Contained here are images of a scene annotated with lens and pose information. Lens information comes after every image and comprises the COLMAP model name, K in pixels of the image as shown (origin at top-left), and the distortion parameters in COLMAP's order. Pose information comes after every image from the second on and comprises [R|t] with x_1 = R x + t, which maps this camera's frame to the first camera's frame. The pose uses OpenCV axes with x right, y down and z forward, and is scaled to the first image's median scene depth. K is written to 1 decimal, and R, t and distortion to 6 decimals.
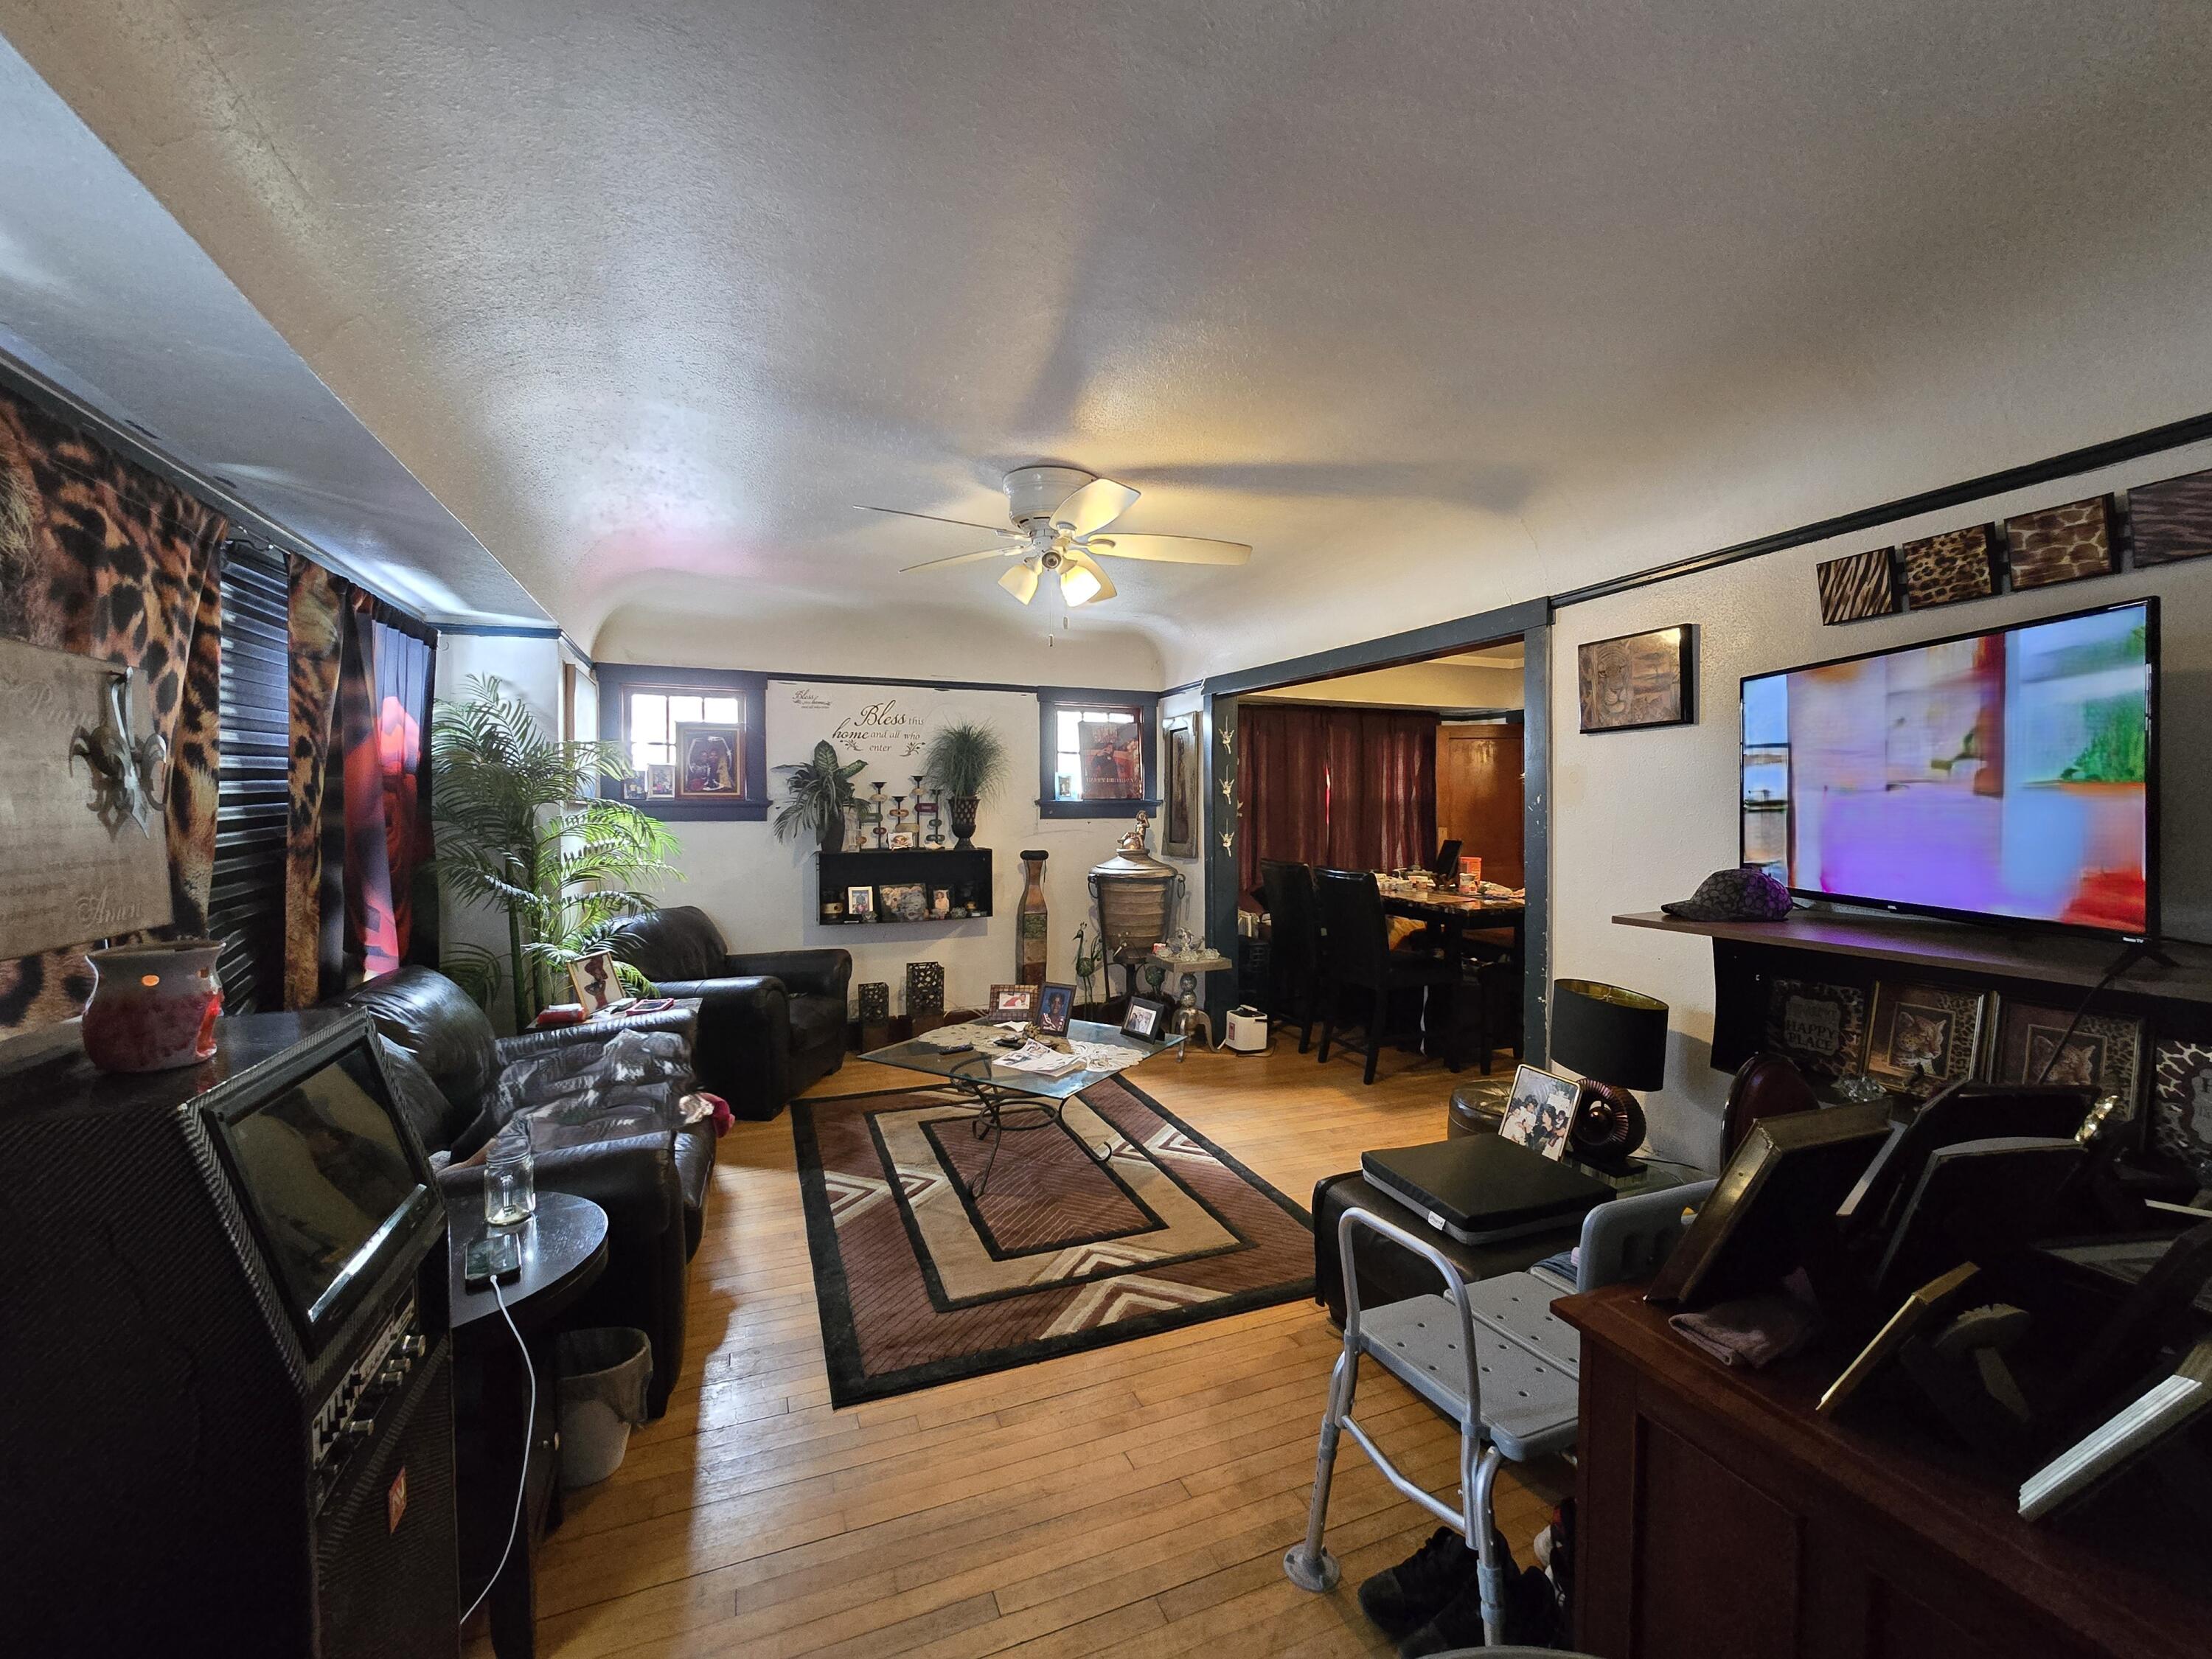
lens RADIAL K [[894.1, 0, 1123.2], [0, 894.1, 823.3], [0, 0, 1]] dist [-0.001722, 0.000289]
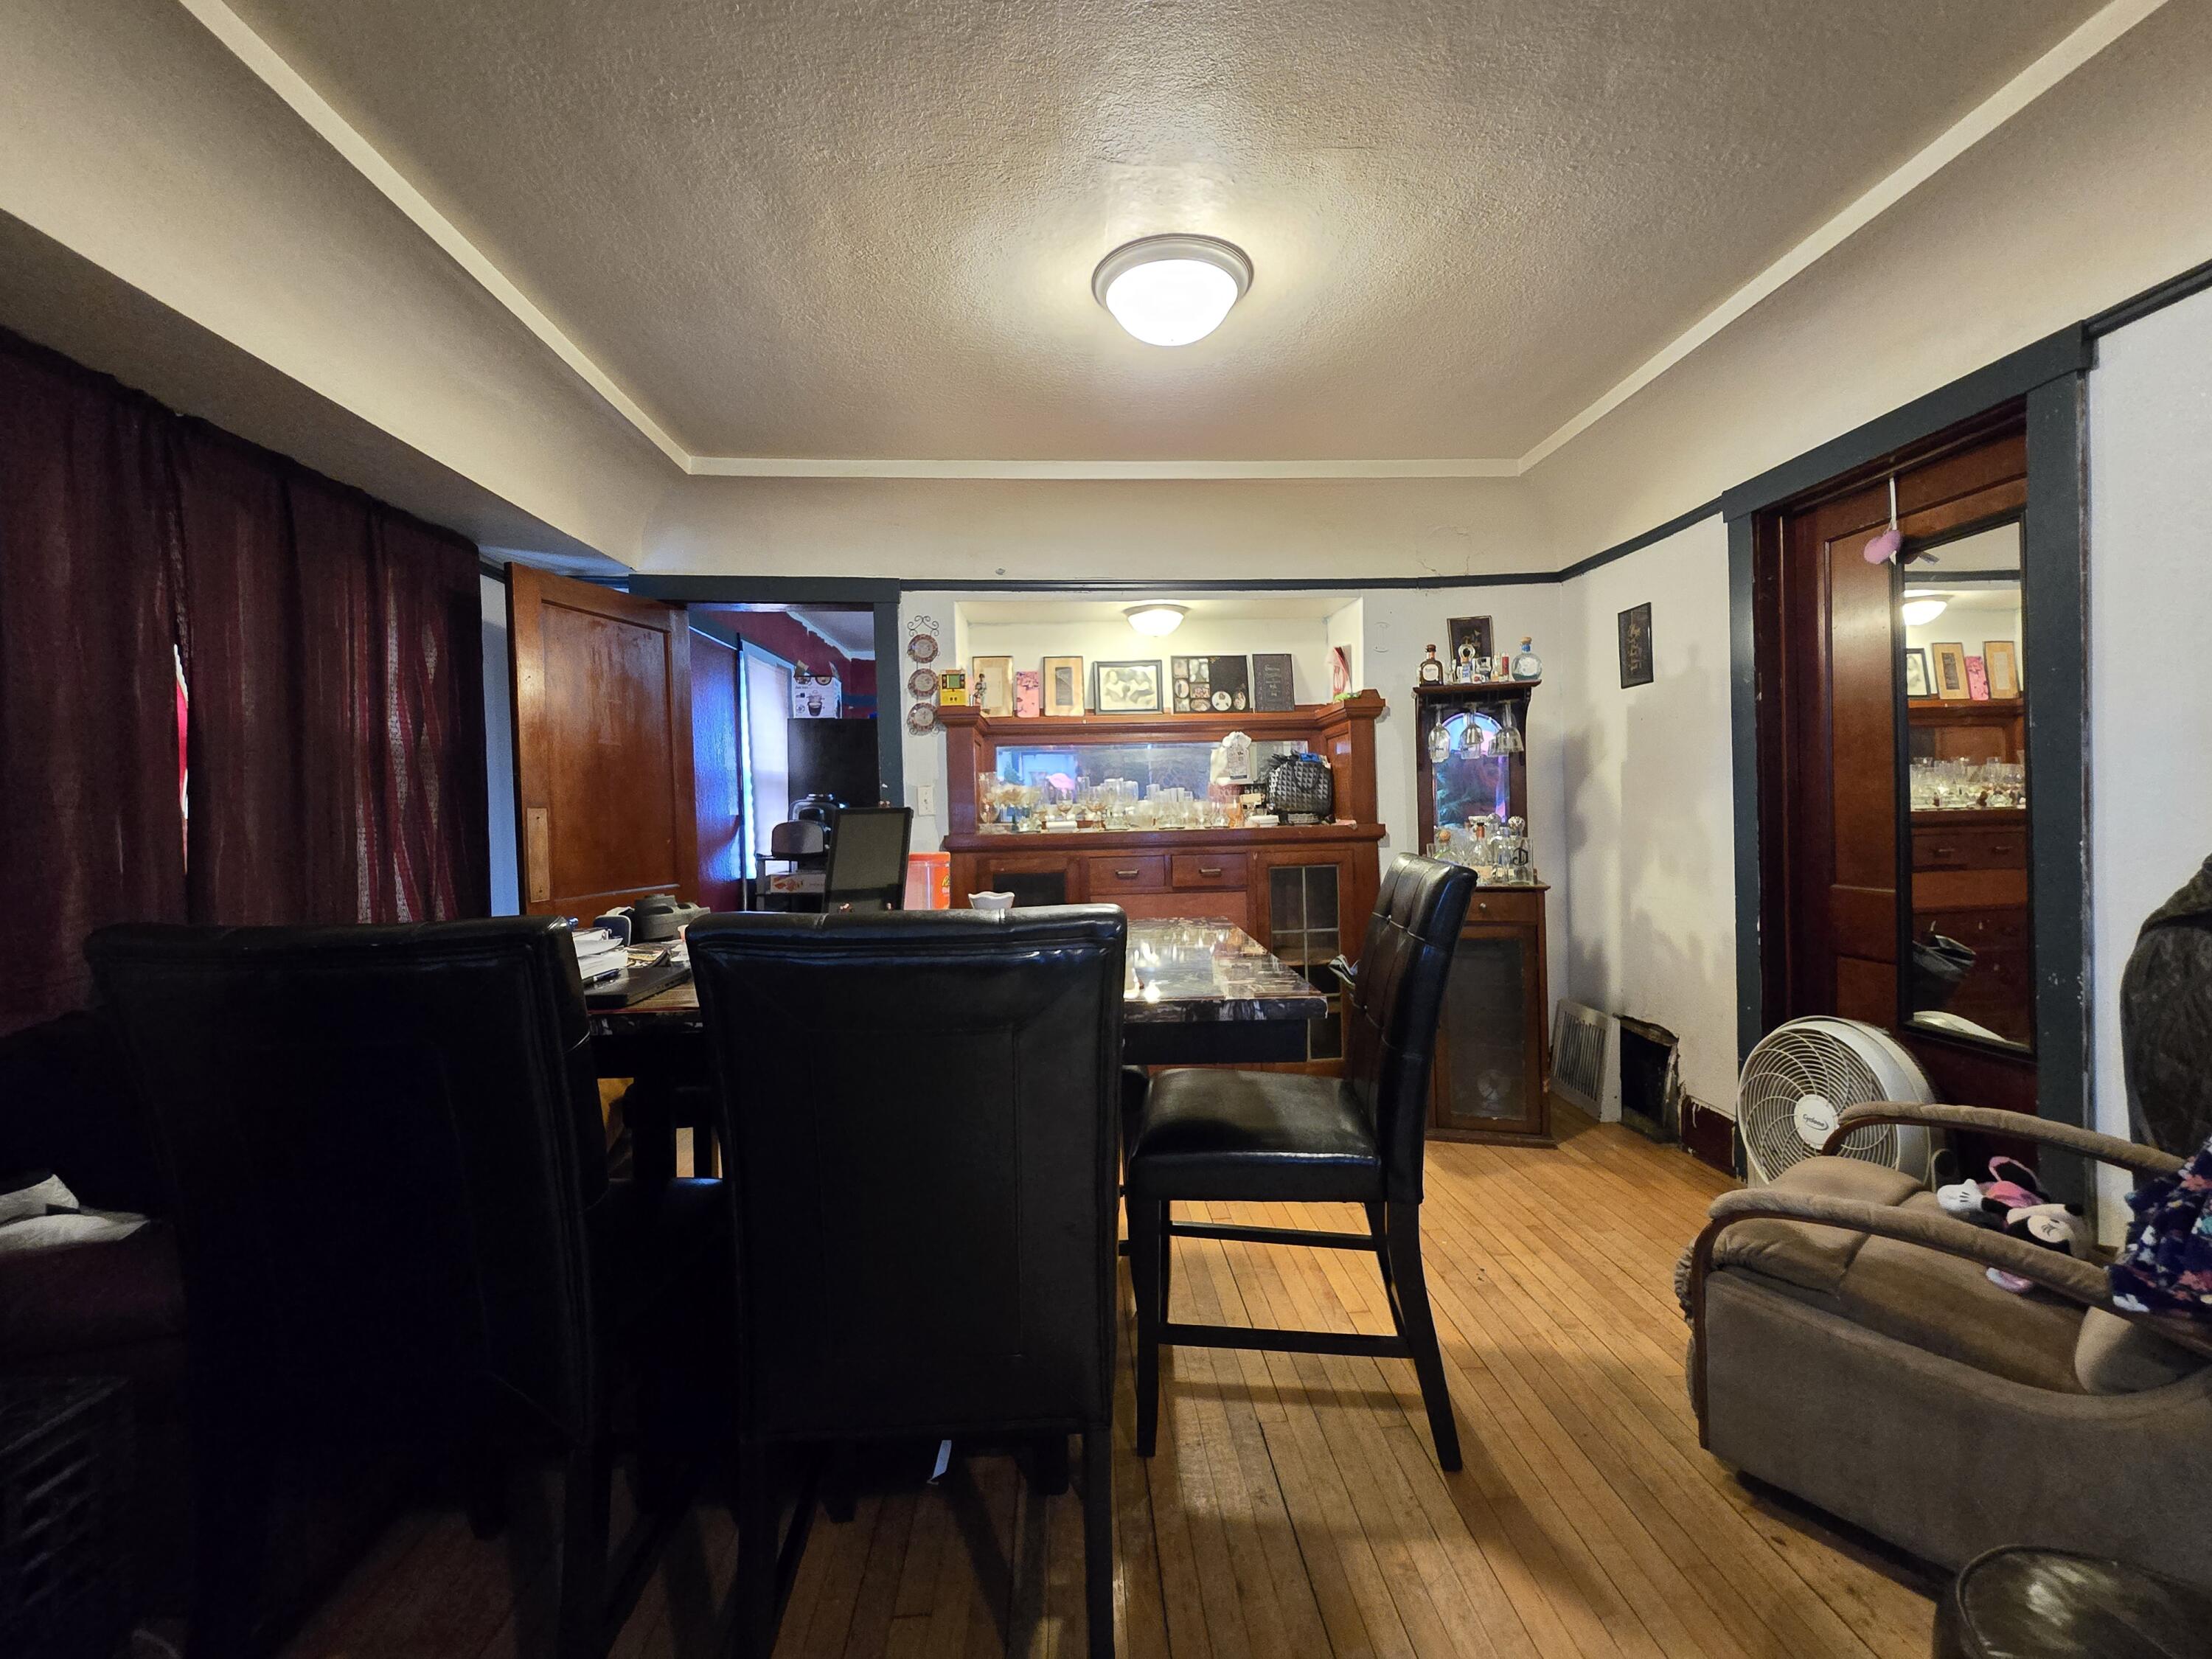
lens RADIAL K [[899.2, 0, 1102.9], [0, 899.2, 821.9], [0, 0, 1]] dist [-0.000945, -0.000401]
pose [[0.333238, -0.015376, 0.942717, 0.046199], [0.040922, 0.999161, 0.001831, 0.020905], [-0.941954, 0.037967, 0.333587, 0.603333]]
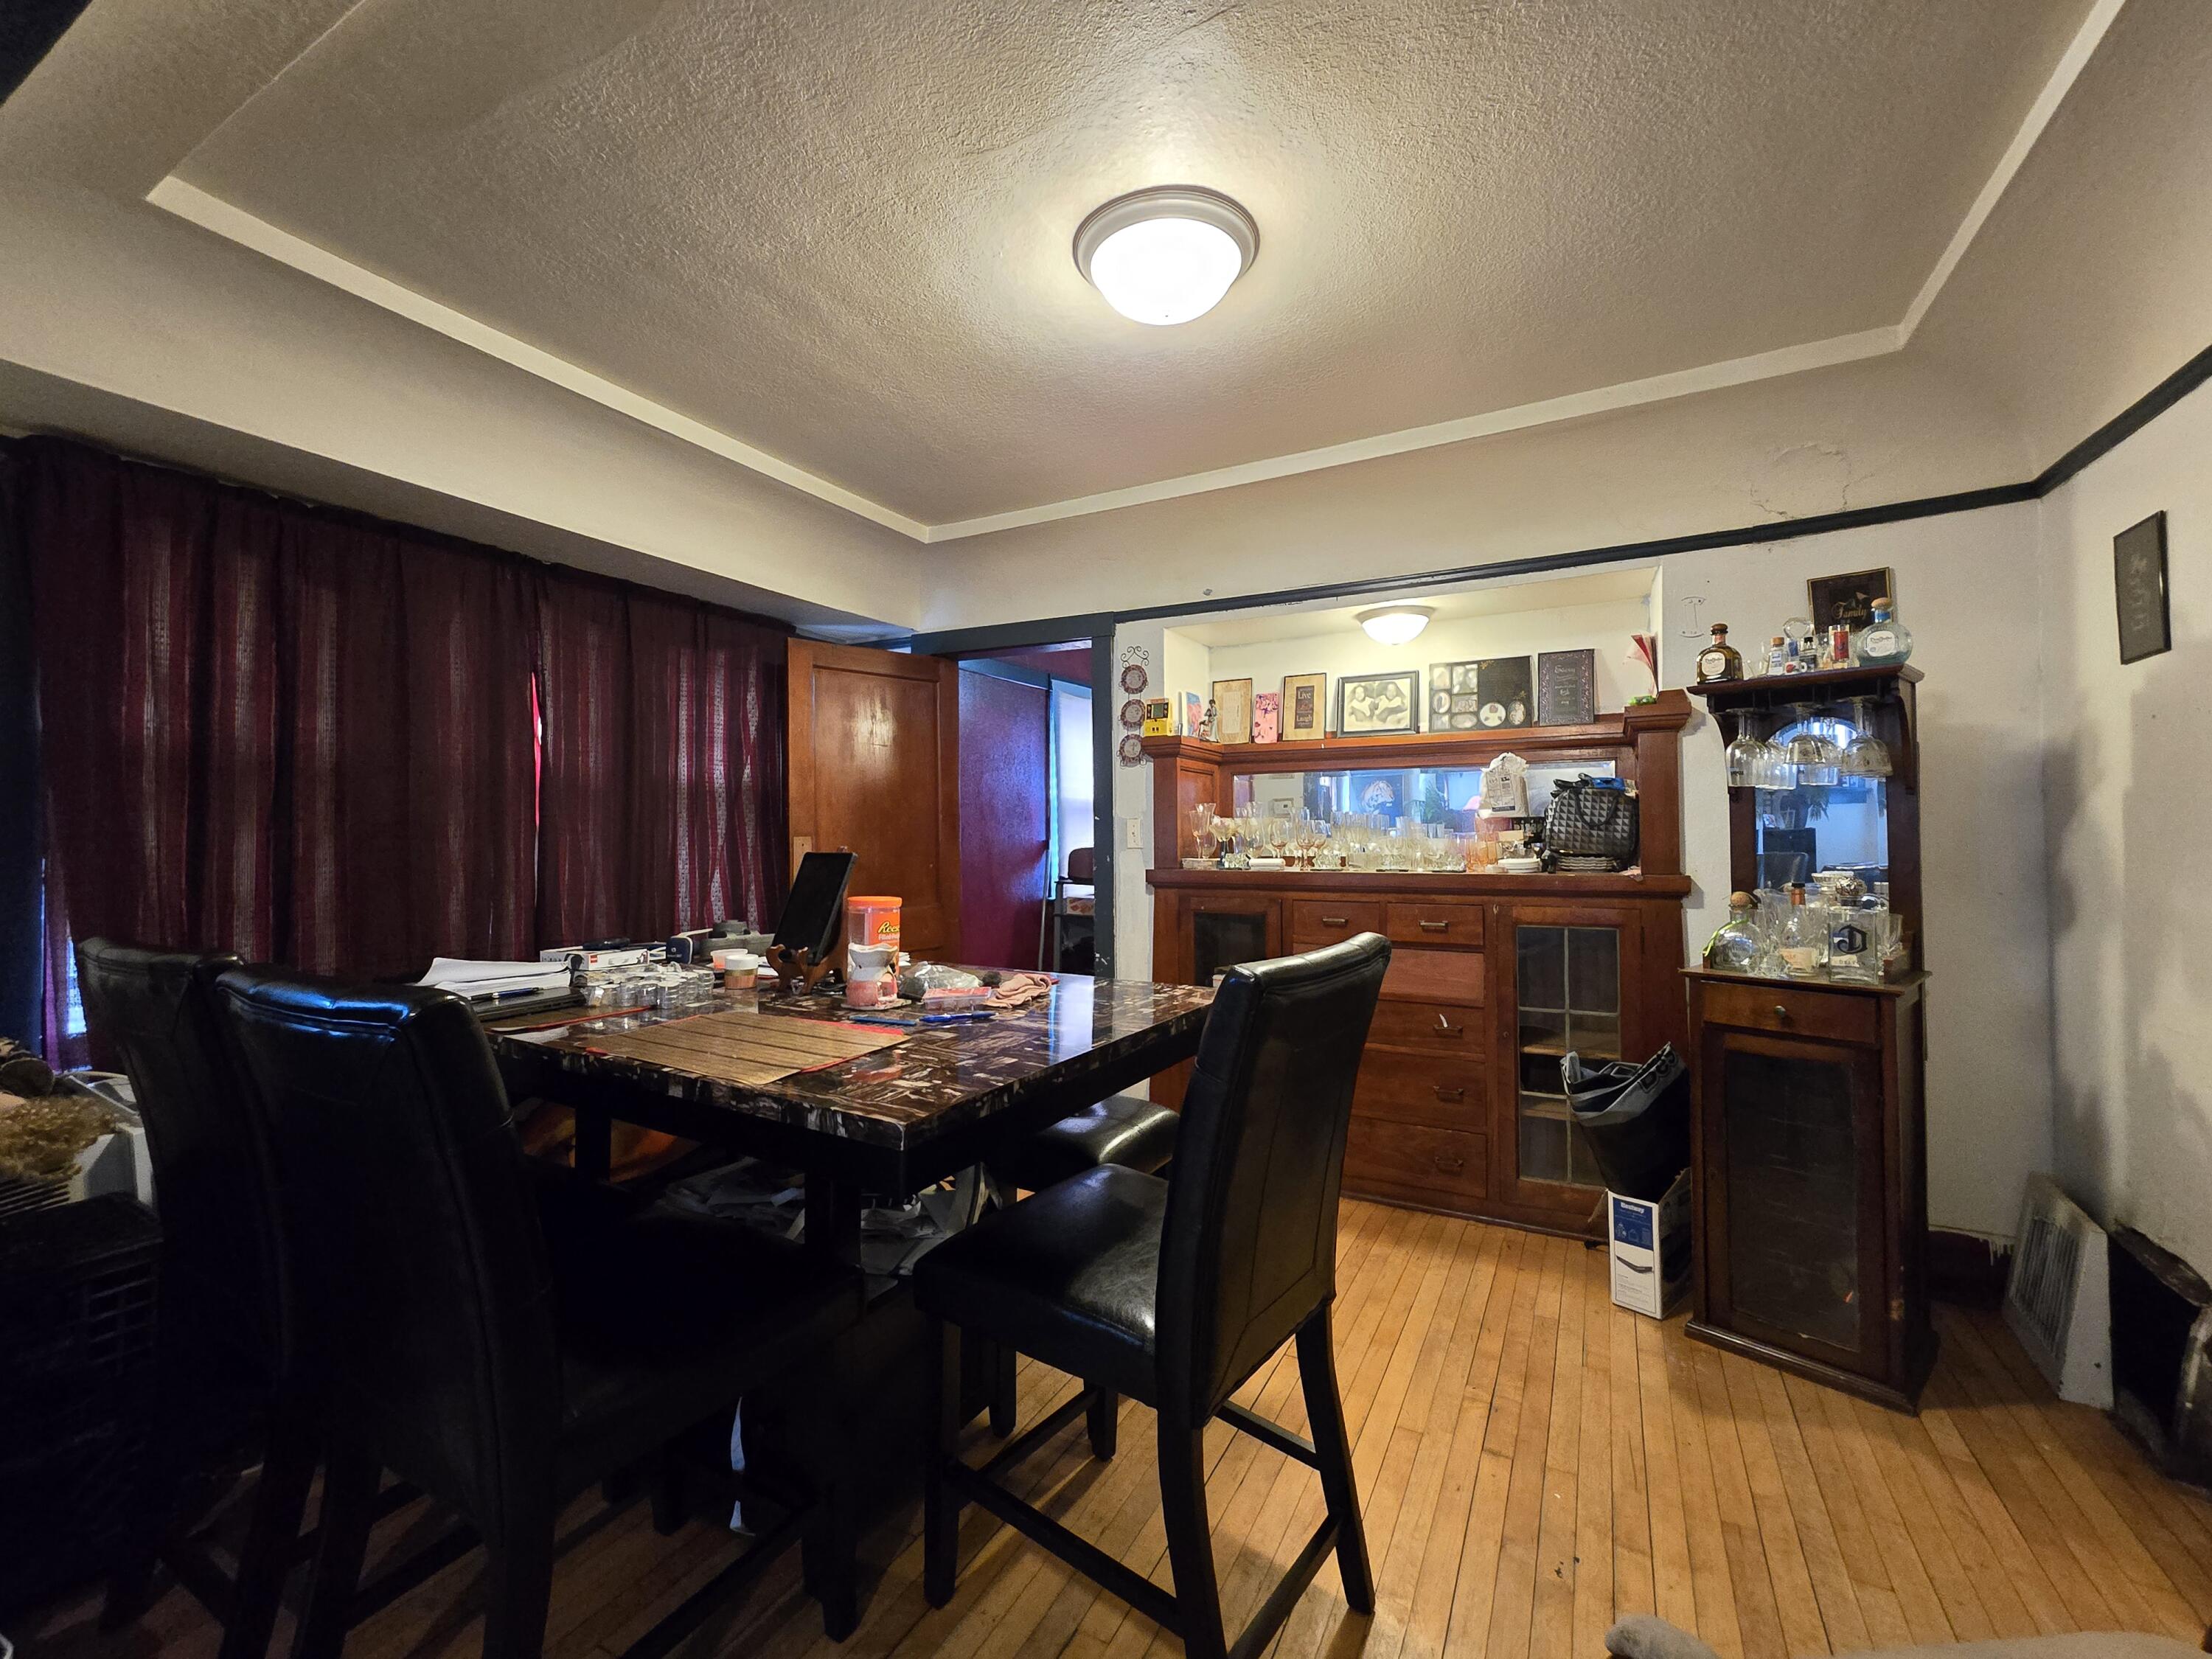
lens RADIAL K [[894.1, 0, 1123.2], [0, 894.1, 823.3], [0, 0, 1]] dist [-0.001722, 0.000289]
pose [[0.775370, 0.006182, 0.631477, 0.174551], [0.015950, 0.999441, -0.029369, 0.014789], [-0.631306, 0.032844, 0.774838, 0.482257]]
